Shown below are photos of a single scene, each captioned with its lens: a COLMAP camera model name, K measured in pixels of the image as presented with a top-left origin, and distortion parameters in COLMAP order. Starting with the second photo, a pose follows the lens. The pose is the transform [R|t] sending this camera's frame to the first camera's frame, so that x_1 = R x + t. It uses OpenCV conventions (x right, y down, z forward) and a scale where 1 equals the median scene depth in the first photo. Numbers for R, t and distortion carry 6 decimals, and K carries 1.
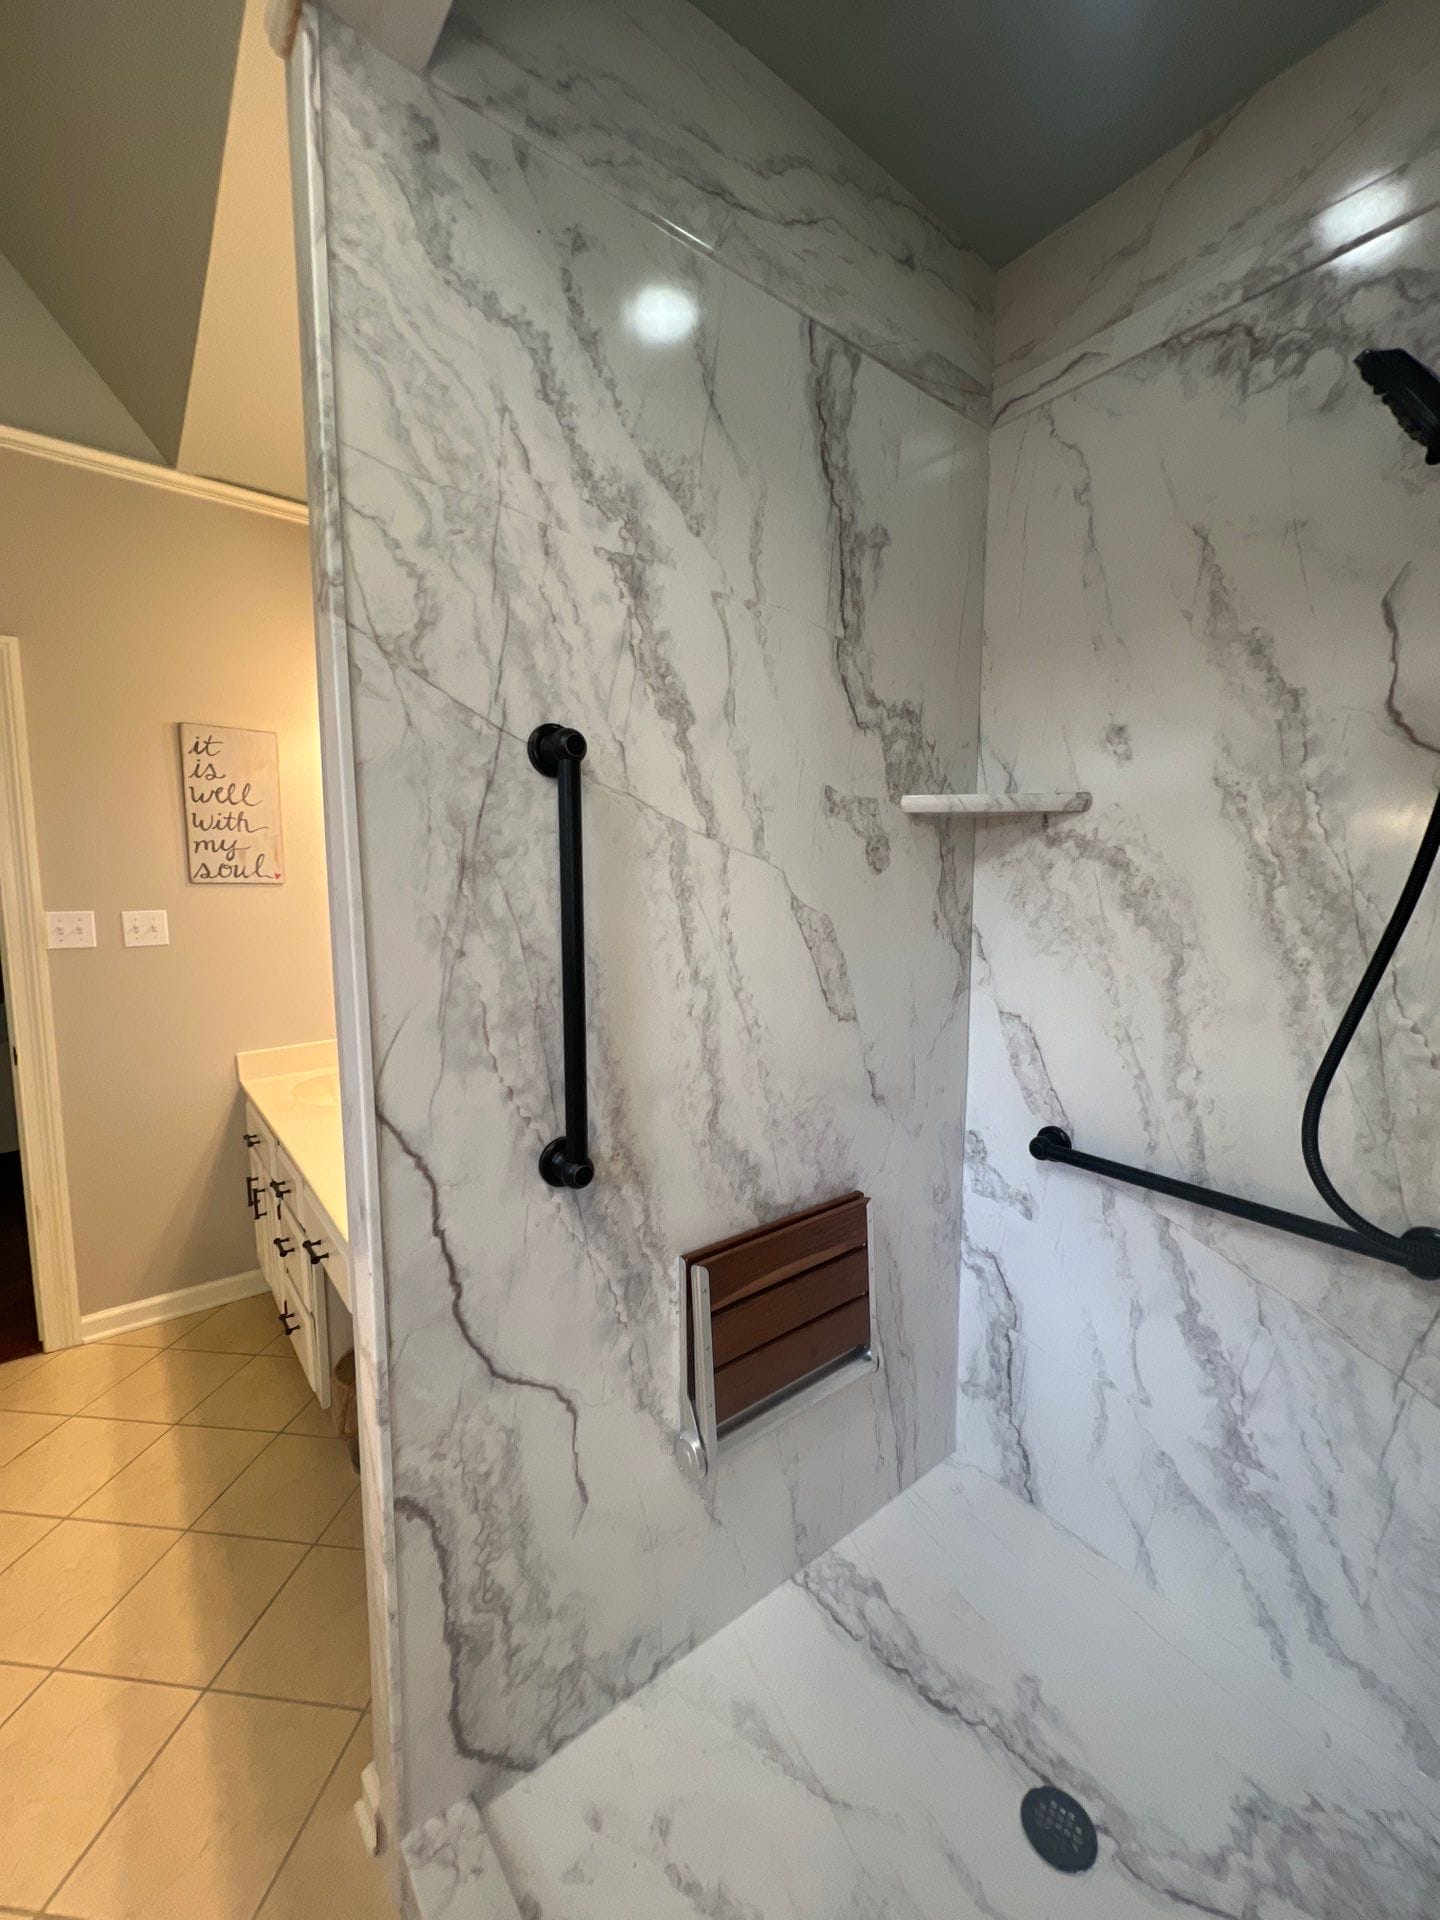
lens RADIAL K [[766.1, 0, 724.1], [0, 766.1, 958.1], [0, 0, 1]] dist [-0.000934, 0.000041]
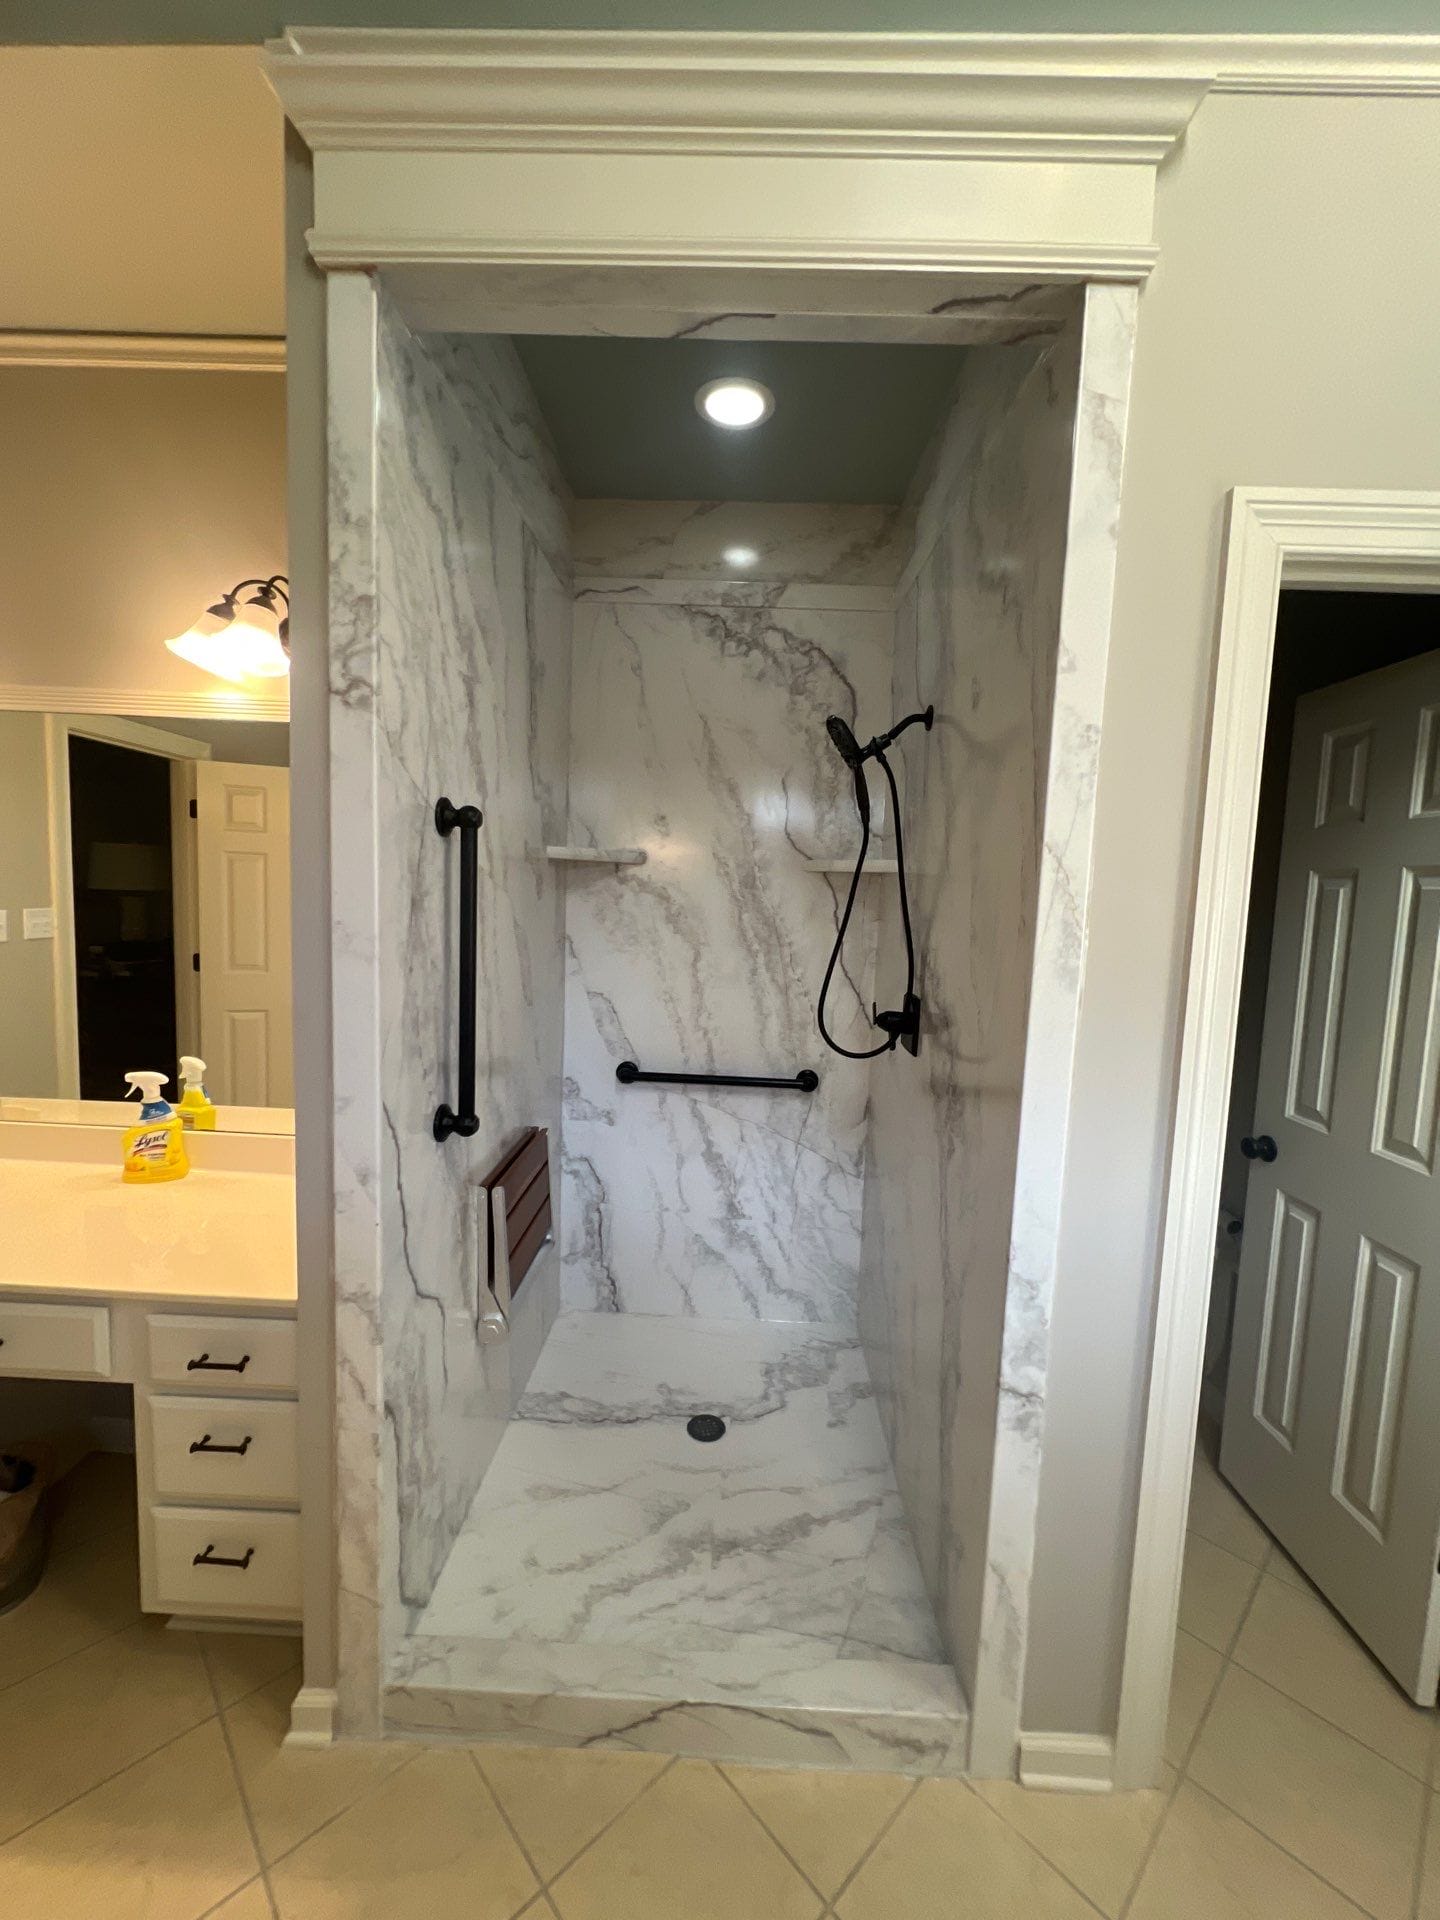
lens RADIAL K [[766.1, 0, 720.8], [0, 766.1, 958.1], [0, 0, 1]] dist [-0.000934, 0.000041]
pose [[0.641673, -0.046470, 0.765569, -0.806375], [0.043742, 0.998755, 0.023961, -0.027204], [-0.765730, 0.018112, 0.642907, -0.204526]]
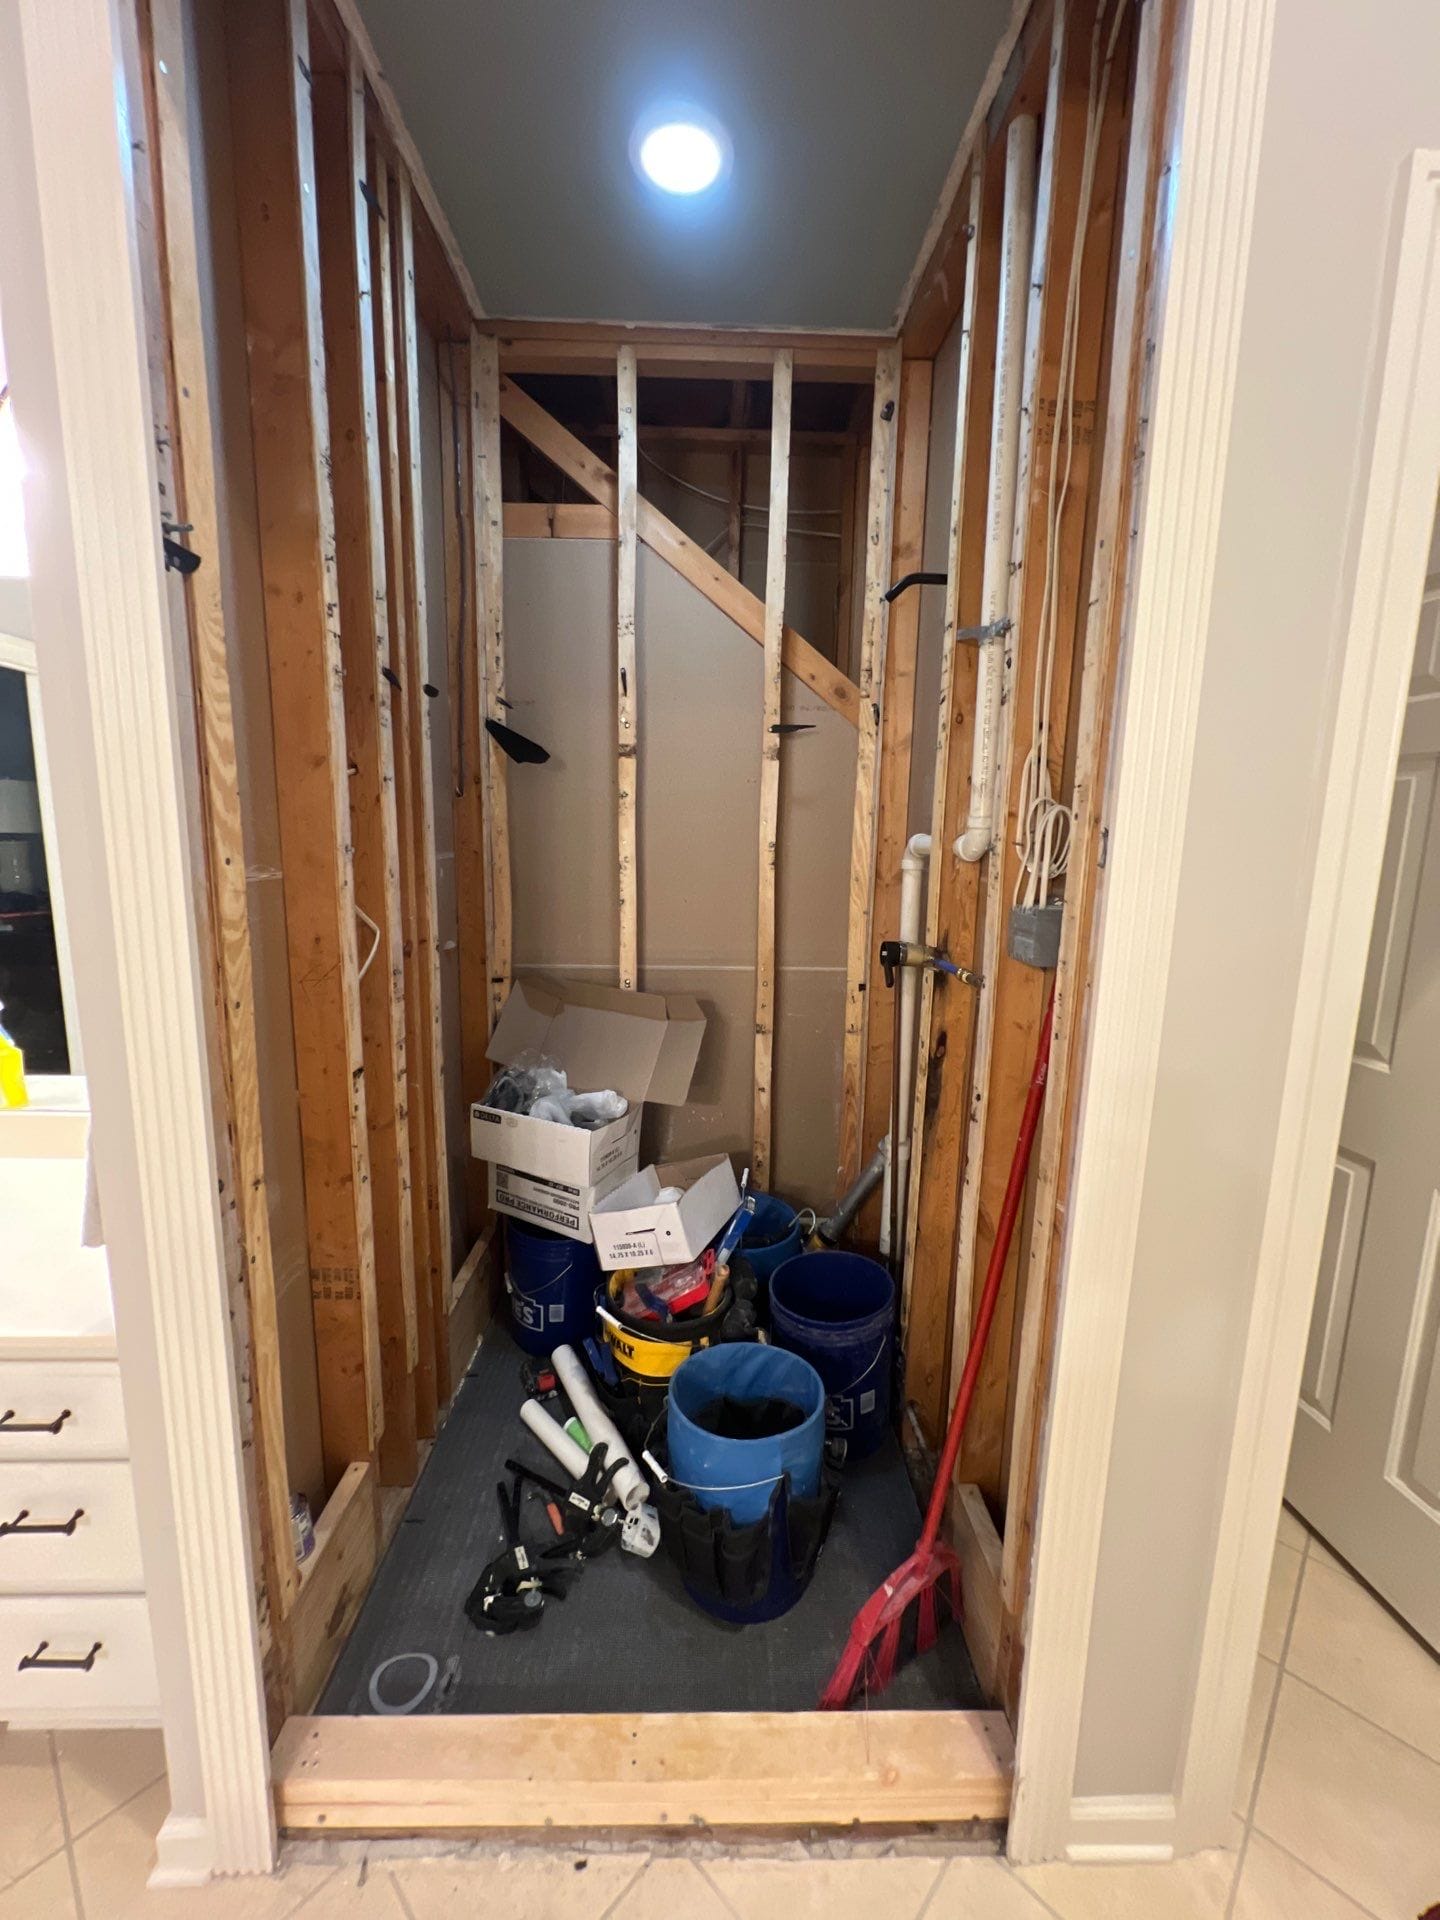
lens RADIAL K [[766.1, 0, 715.4], [0, 766.1, 959.2], [0, 0, 1]] dist [-0.000934, 0.000041]
pose [[0.603358, -0.117411, 0.788780, -0.608202], [0.065178, 0.993054, 0.097961, 0.014423], [-0.794803, -0.007695, 0.606819, -0.035590]]
